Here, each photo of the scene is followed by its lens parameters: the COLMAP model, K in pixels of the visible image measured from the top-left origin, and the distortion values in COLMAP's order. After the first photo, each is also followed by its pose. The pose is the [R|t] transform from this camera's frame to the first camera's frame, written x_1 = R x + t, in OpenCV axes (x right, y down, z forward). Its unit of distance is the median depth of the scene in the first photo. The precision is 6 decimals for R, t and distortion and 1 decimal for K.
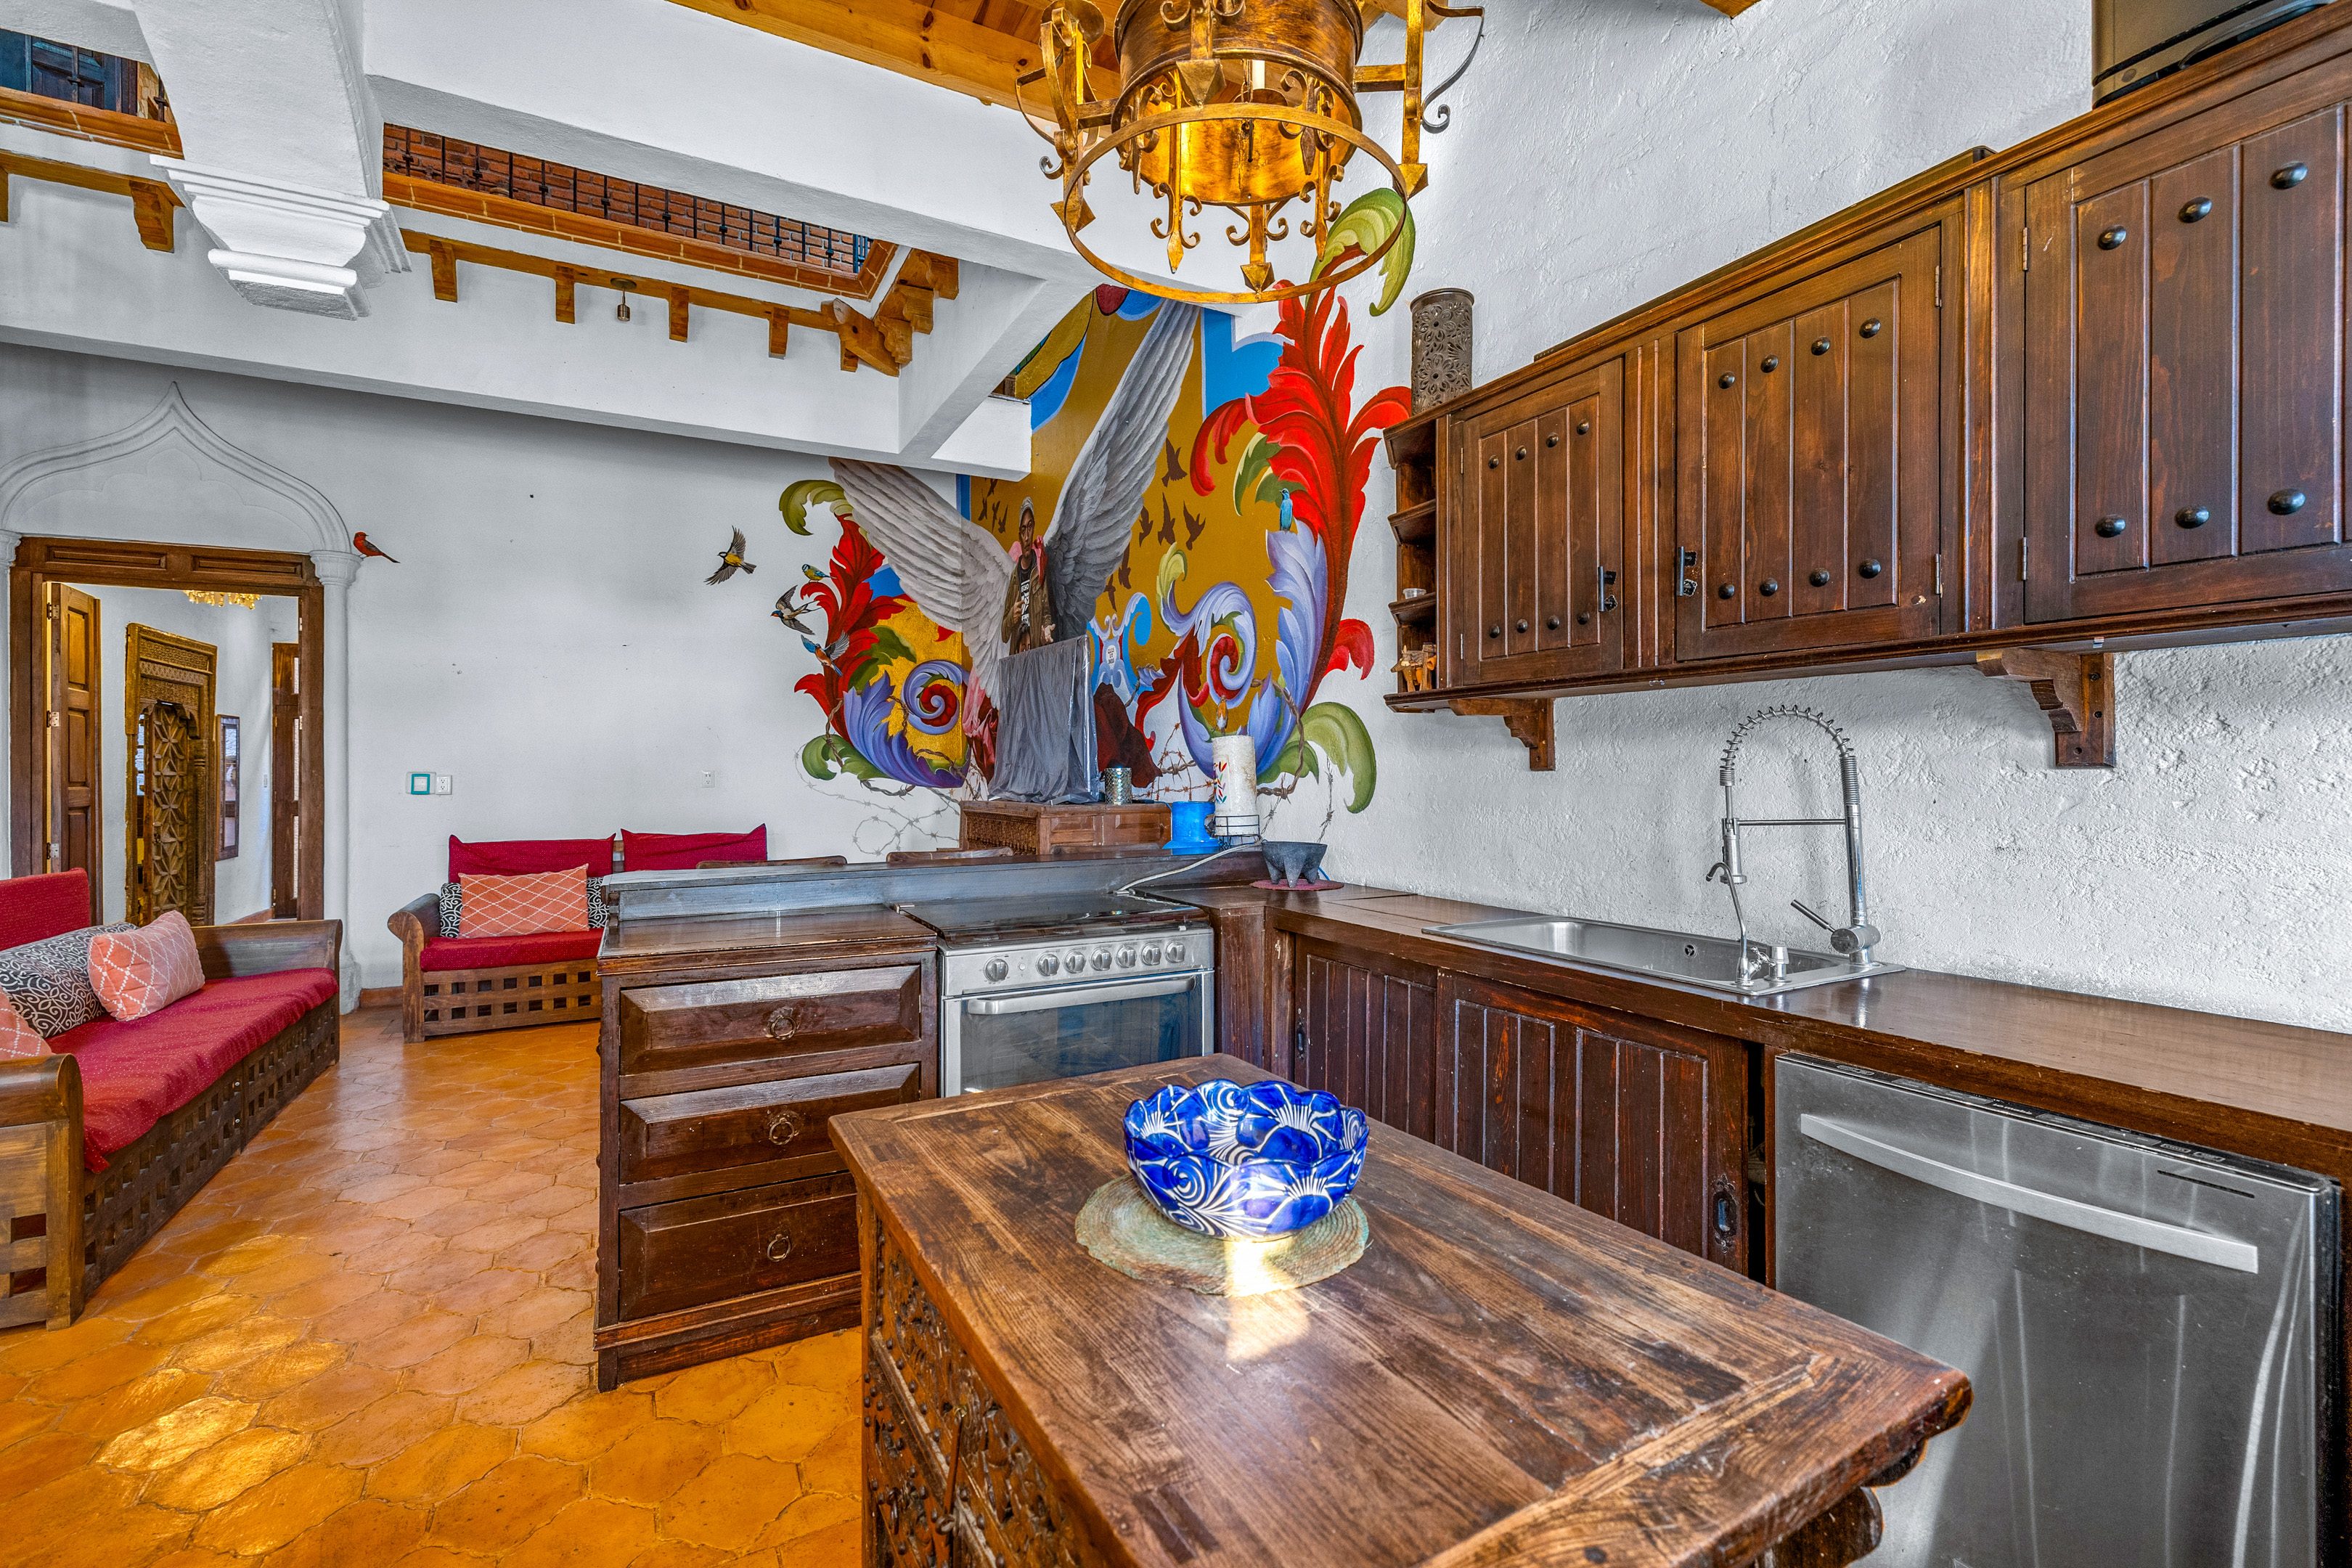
lens RADIAL K [[1016.8, 0, 1185.7], [0, 1016.8, 773.9], [0, 0, 1]] dist [-0.001634, -0.000273]
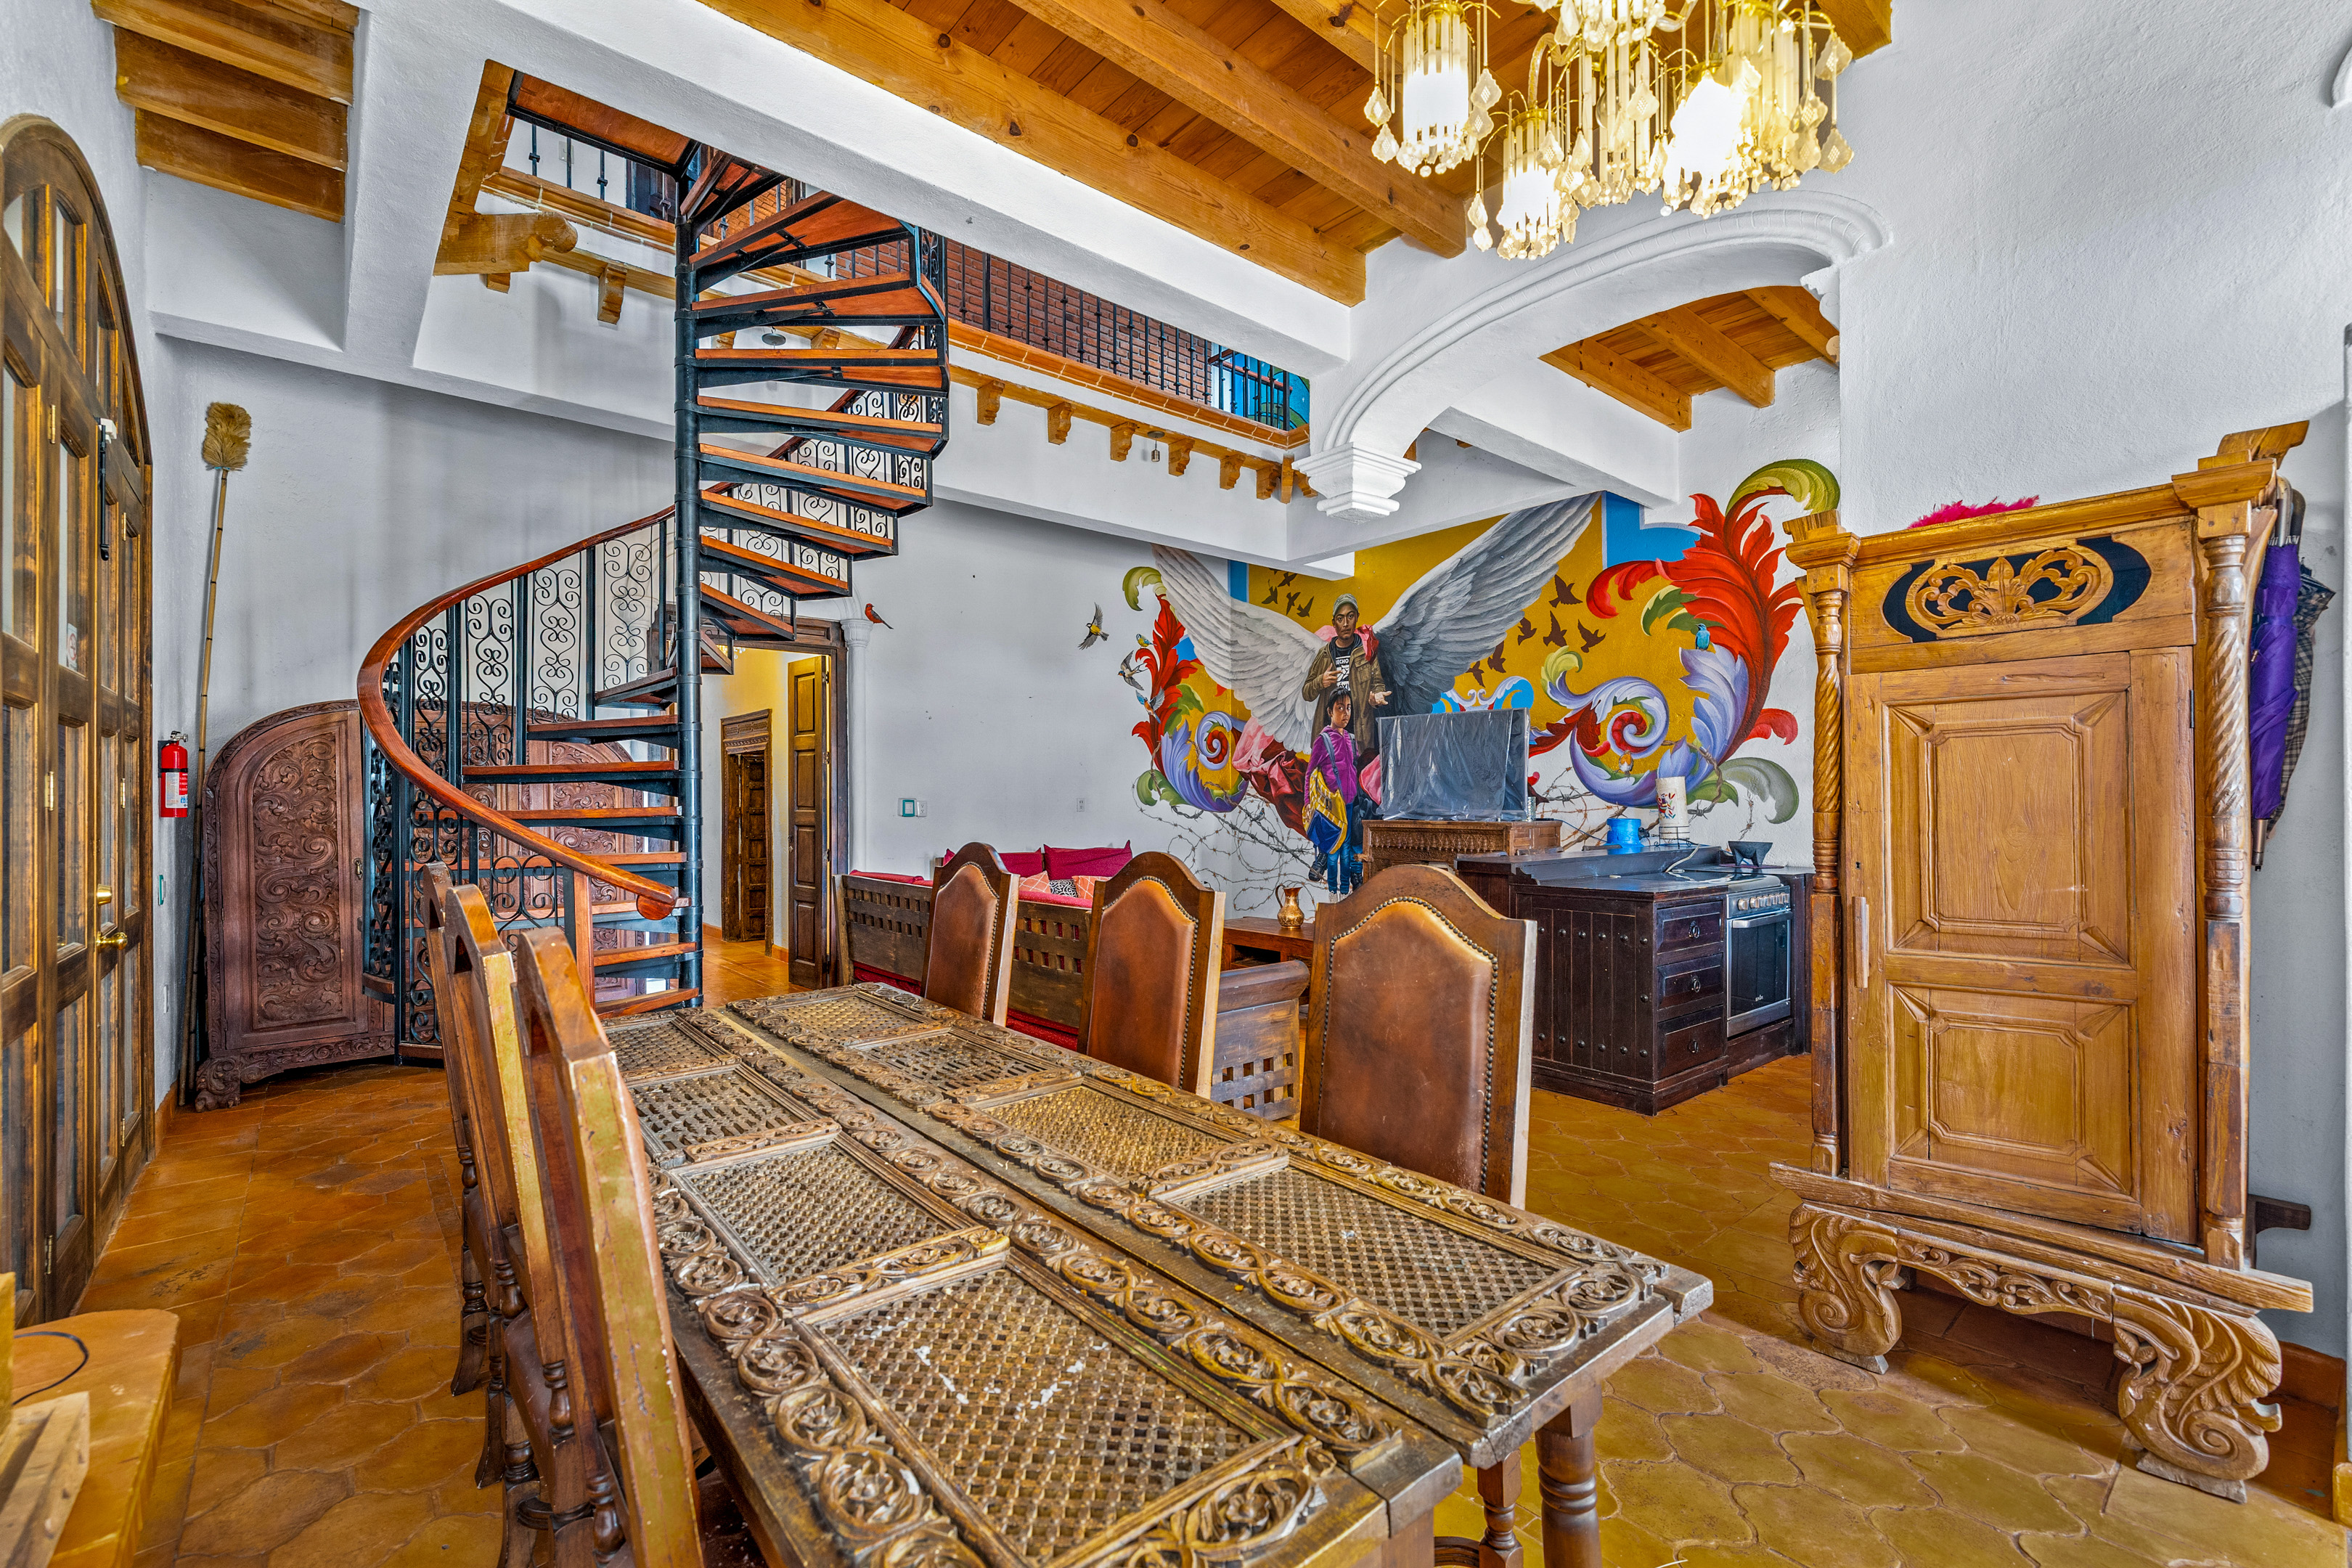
lens RADIAL K [[991.9, 0, 1175.8], [0, 991.9, 805.1], [0, 0, 1]] dist [-0.000325, 0.000008]
pose [[0.980238, 0.000914, 0.197821, -0.876179], [-0.001177, 0.999999, 0.001213, 0.005328], [-0.197819, -0.001422, 0.980237, -0.320216]]
